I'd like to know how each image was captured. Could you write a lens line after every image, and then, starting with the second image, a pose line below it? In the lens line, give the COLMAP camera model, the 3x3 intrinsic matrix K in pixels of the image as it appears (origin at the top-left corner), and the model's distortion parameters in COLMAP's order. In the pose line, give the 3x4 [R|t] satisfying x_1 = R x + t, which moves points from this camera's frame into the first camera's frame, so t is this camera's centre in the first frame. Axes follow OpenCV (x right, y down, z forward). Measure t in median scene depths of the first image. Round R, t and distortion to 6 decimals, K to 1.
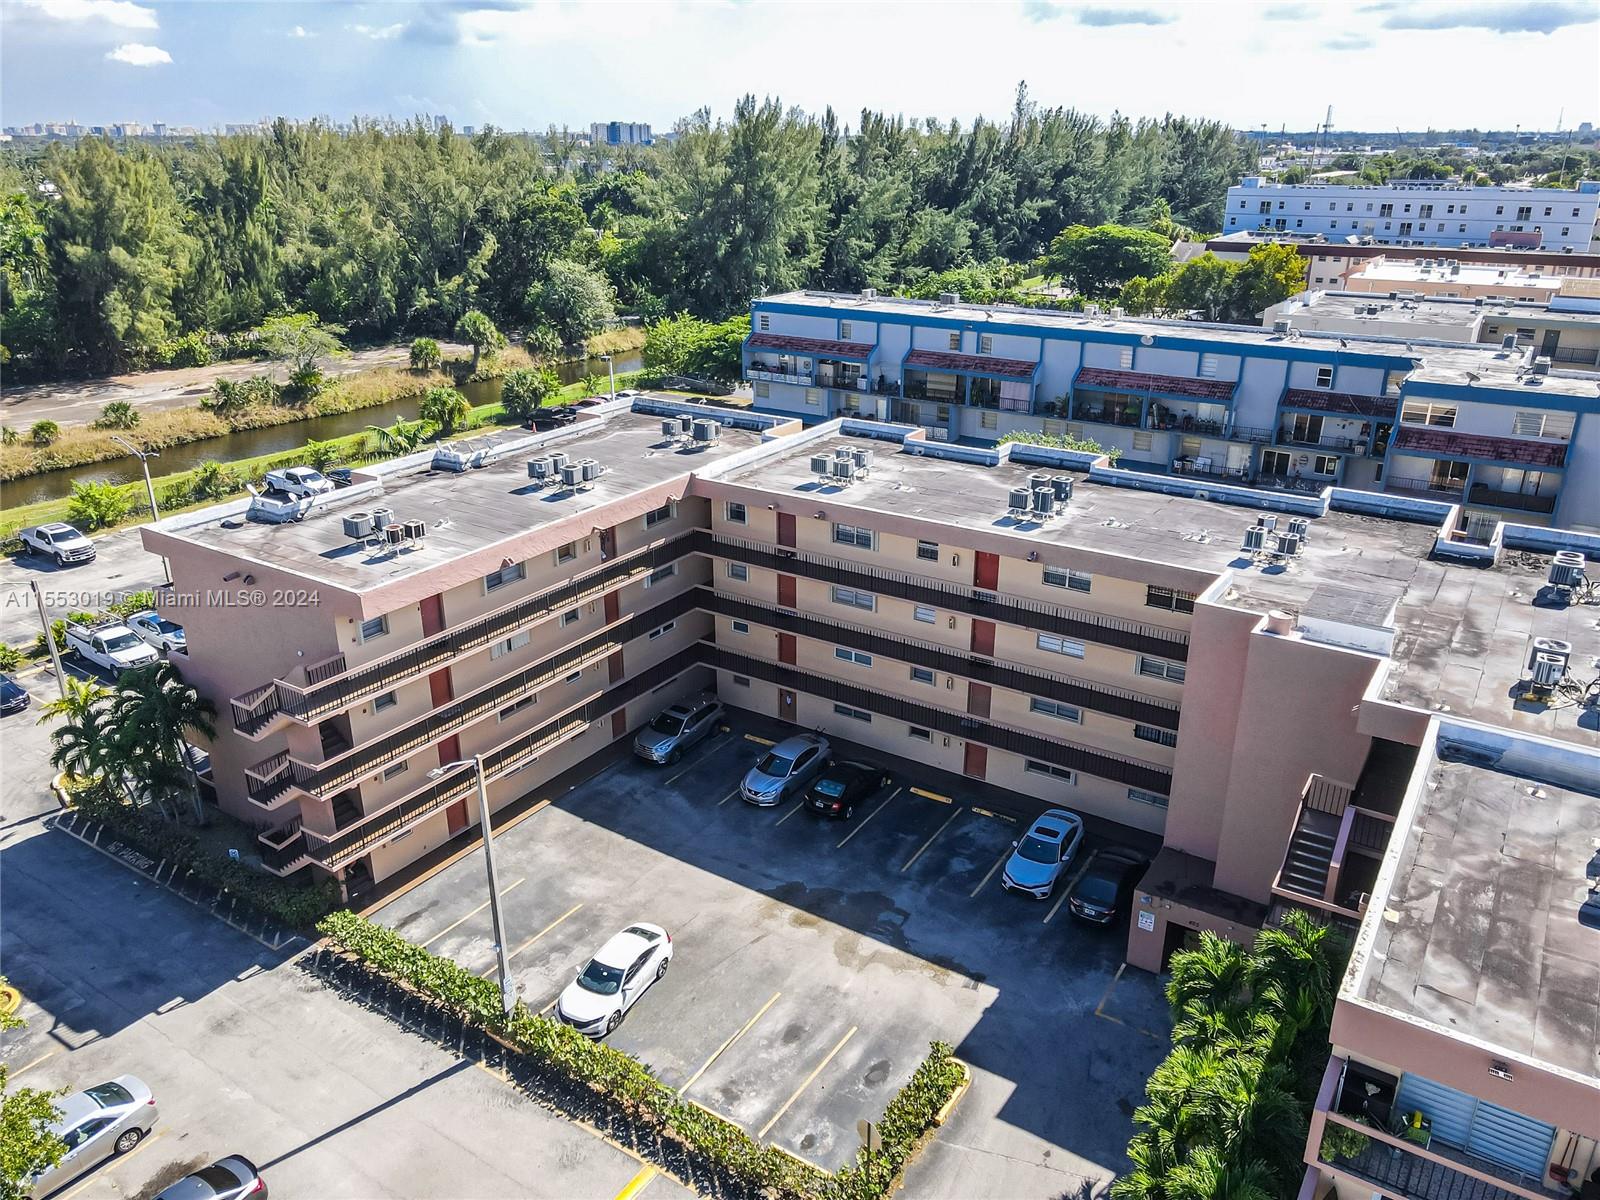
lens RADIAL K [[1173.4, 0, 792.1], [0, 1173.4, 597.2], [0, 0, 1]] dist [0.007843, 0.002660]
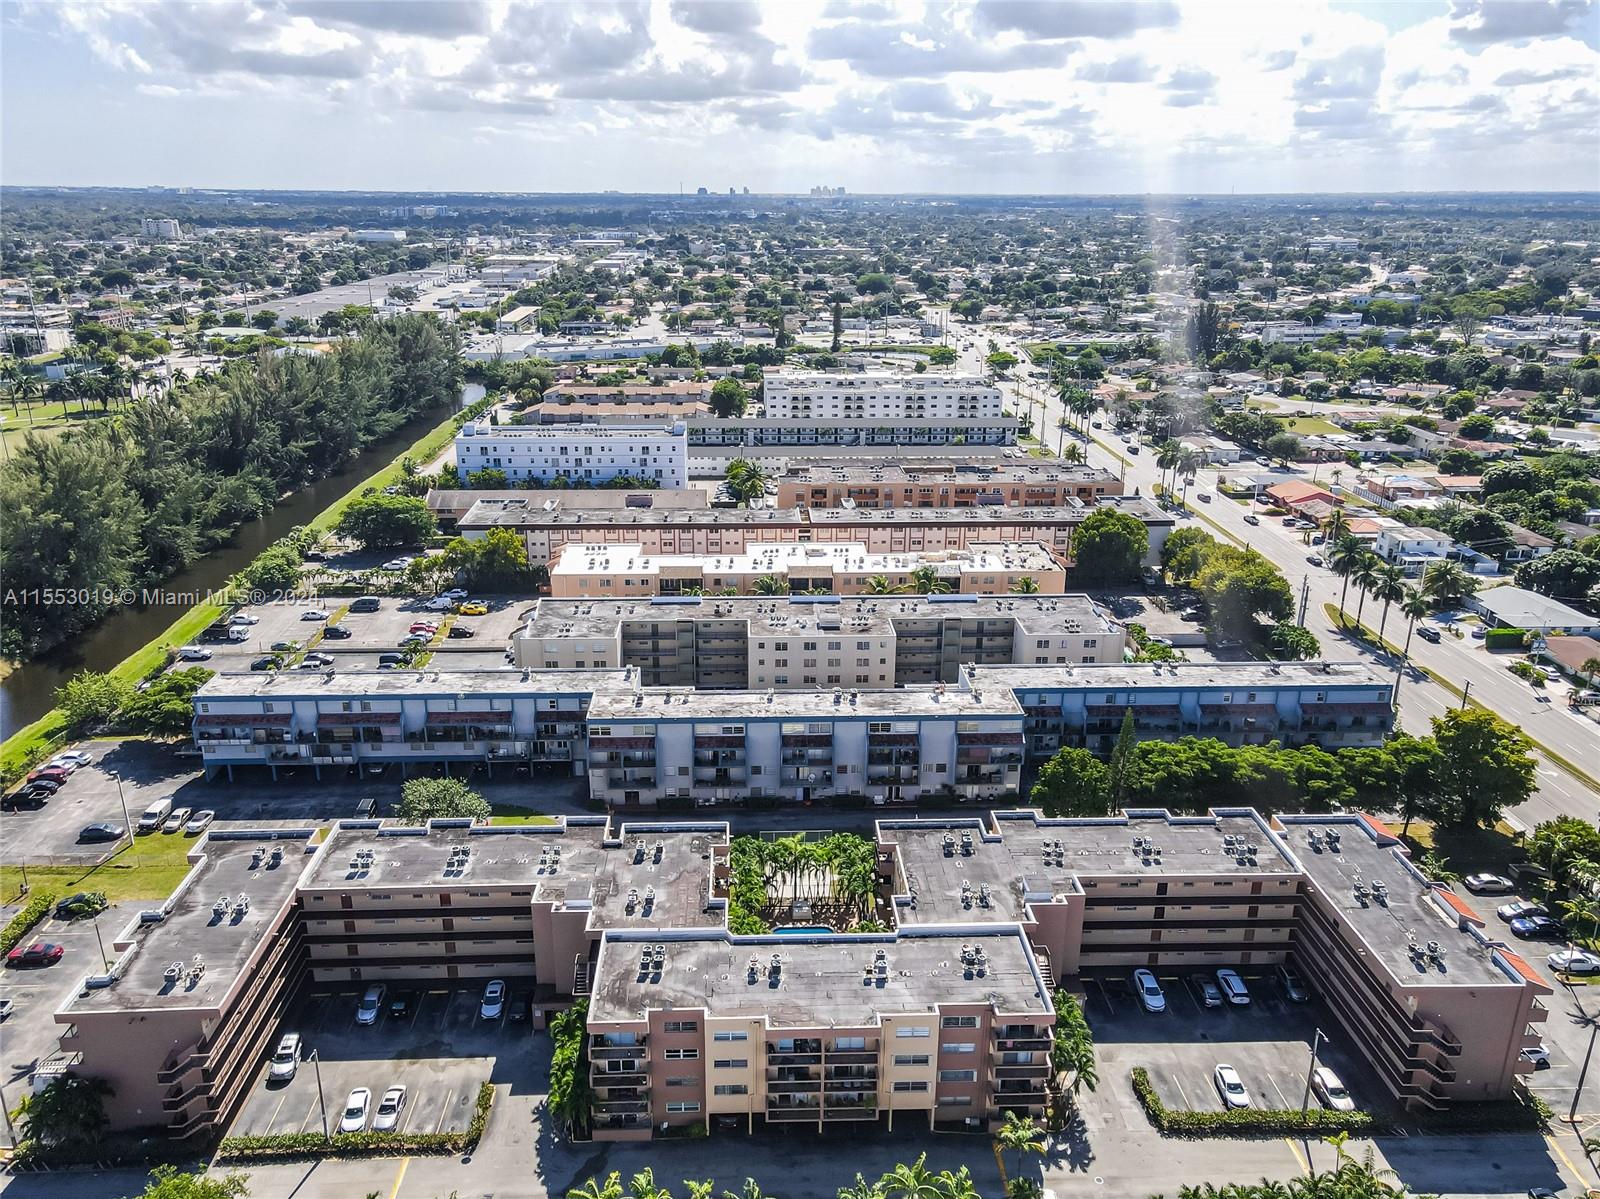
lens RADIAL K [[1182.2, 0, 770.6], [0, 1182.2, 614.0], [0, 0, 1]] dist [0.027191, 0.059766]
pose [[0.818260, -0.191579, 0.541985, -0.502984], [0.206718, 0.977825, 0.033547, -0.533114], [-0.536393, 0.084588, 0.839718, -1.481620]]
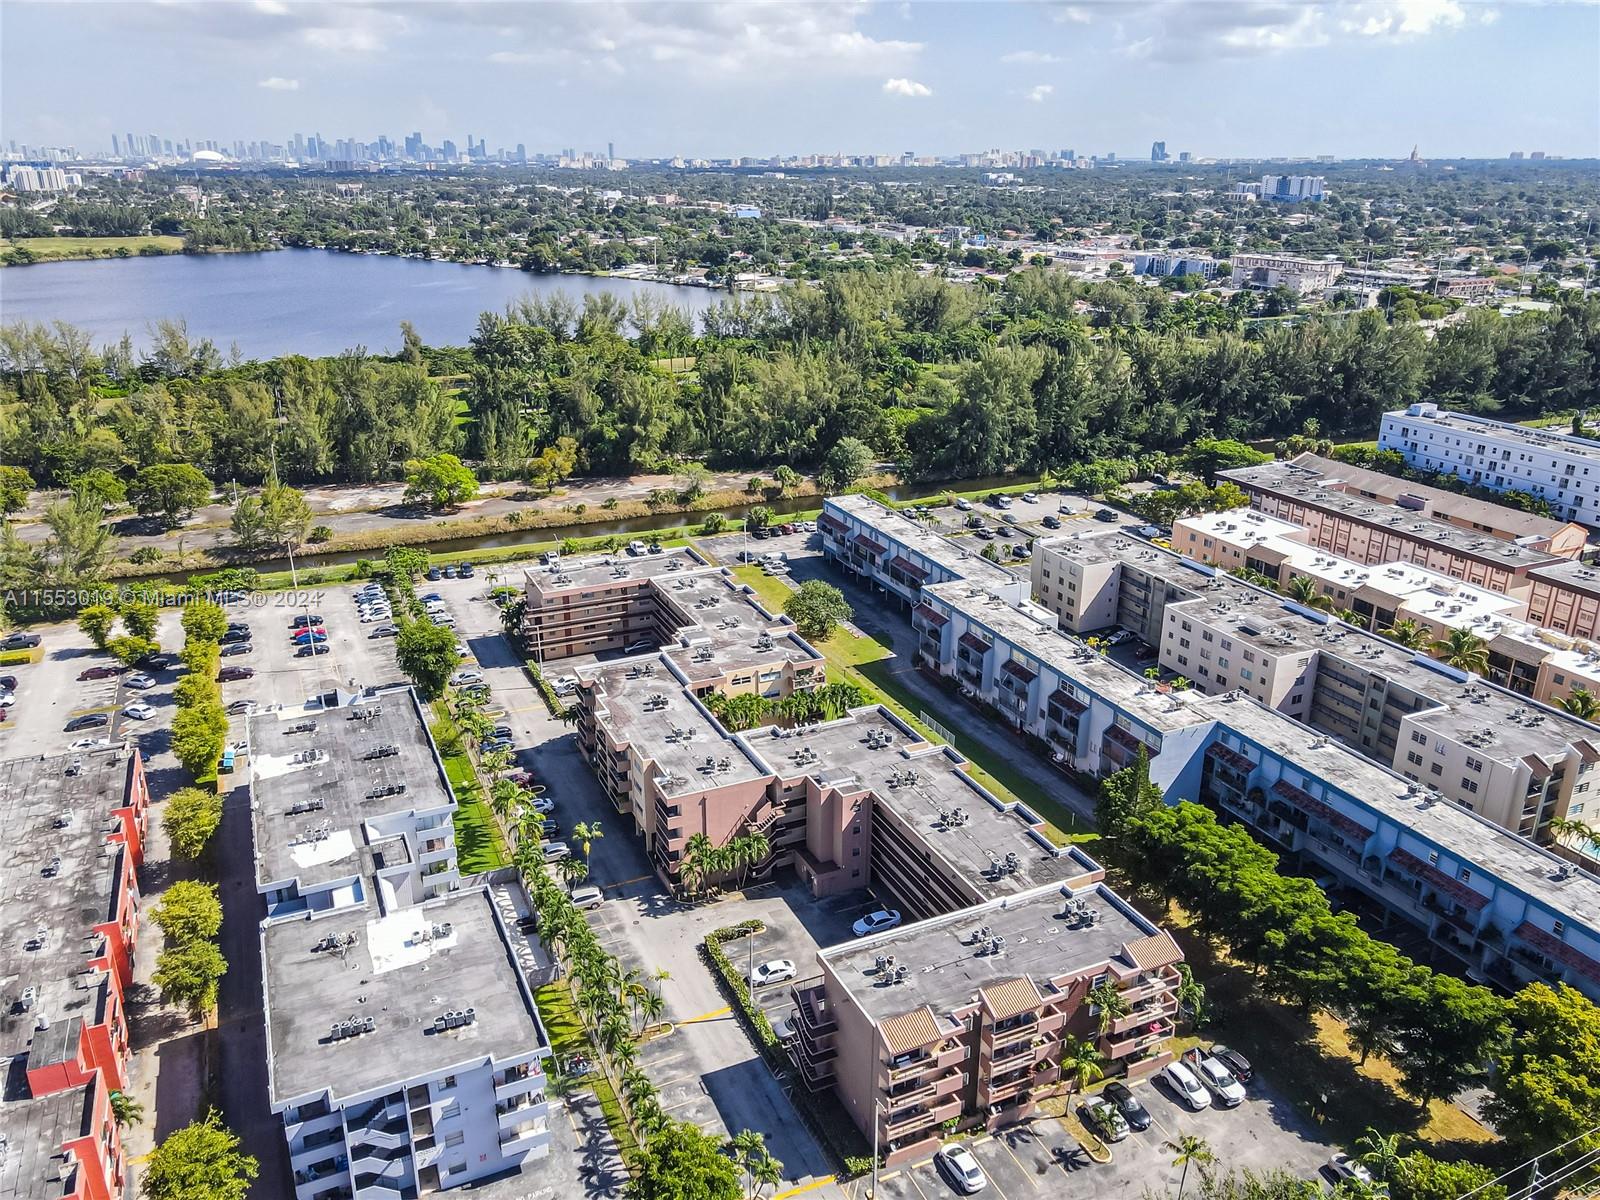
lens RADIAL K [[1210.9, 0, 791.3], [0, 1210.9, 591.3], [0, 0, 1]] dist [0.009994, 0.005423]
pose [[0.847873, 0.182193, -0.497913, 2.334725], [-0.194469, 0.980519, 0.027633, -0.272792], [0.493248, 0.073400, 0.866787, -2.197728]]
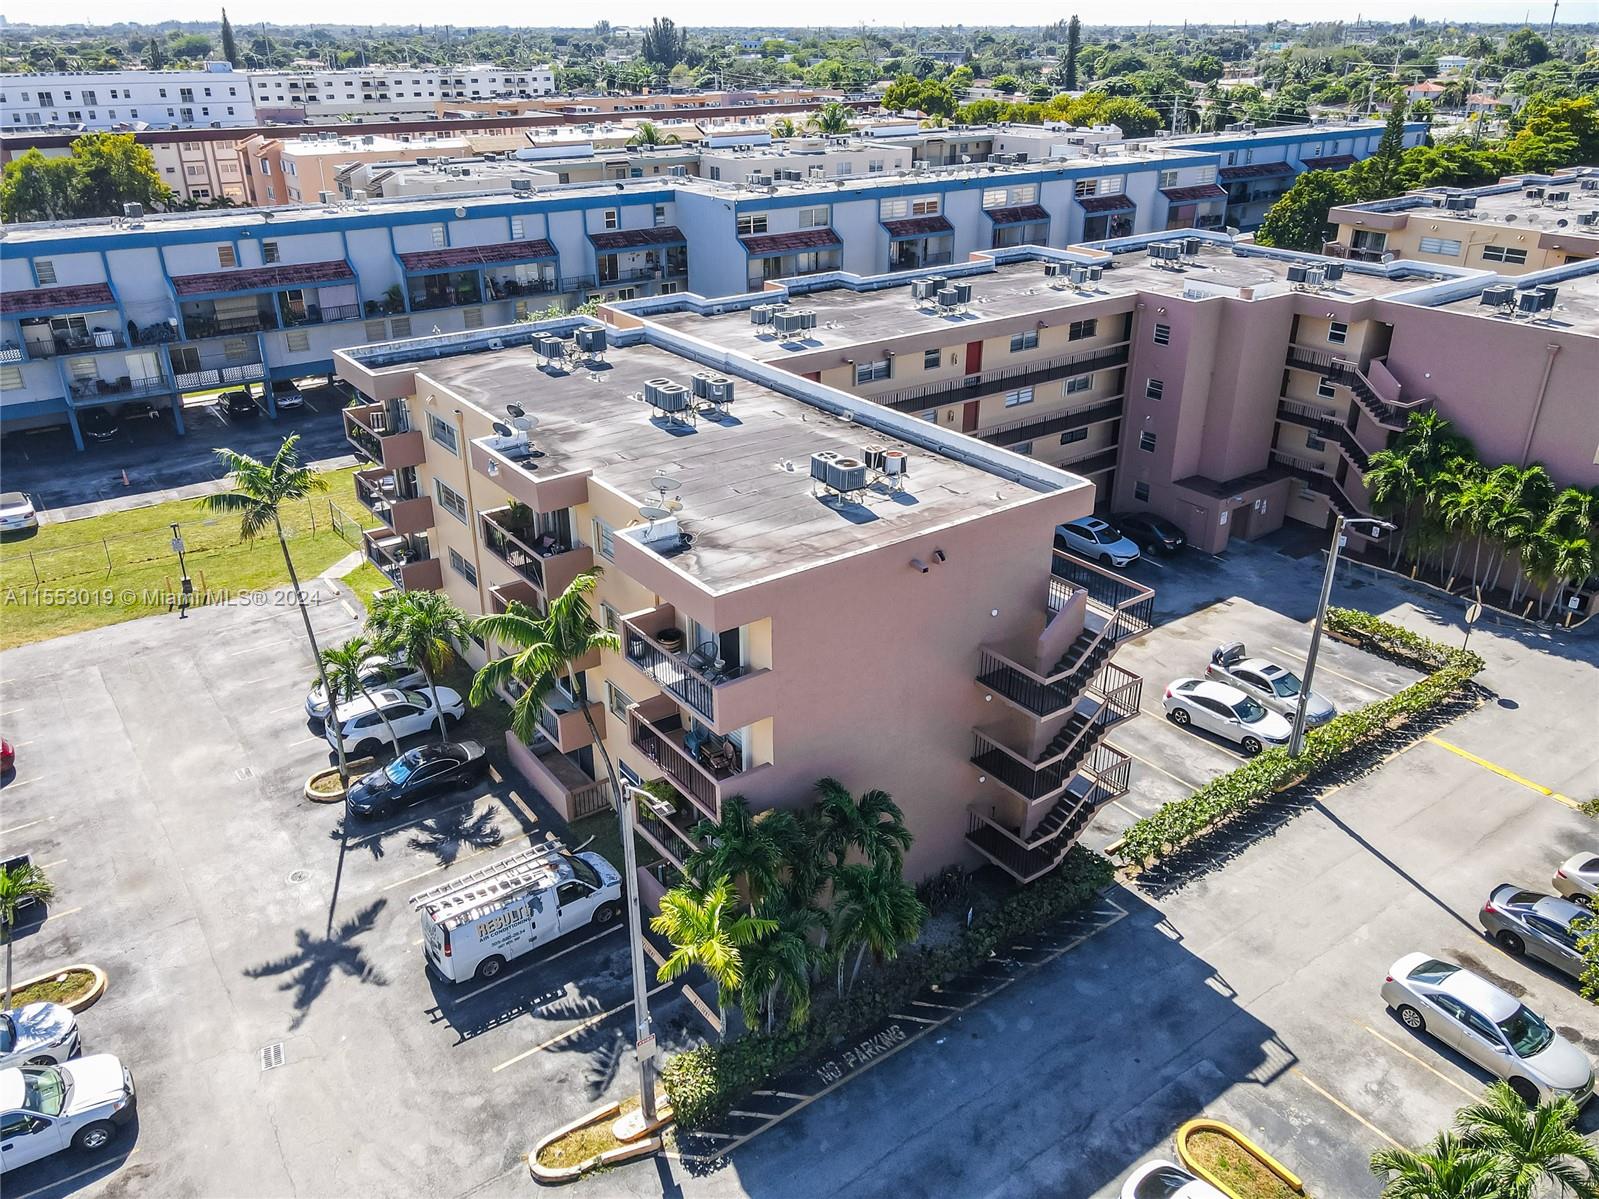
lens RADIAL K [[1210.1, 0, 790.8], [0, 1210.1, 590.8], [0, 0, 1]] dist [0.009994, 0.005423]
pose [[0.352587, -0.394190, 0.848703, -0.993990], [0.344394, 0.897955, 0.273990, -0.204163], [-0.870100, 0.195683, 0.452364, 0.638024]]
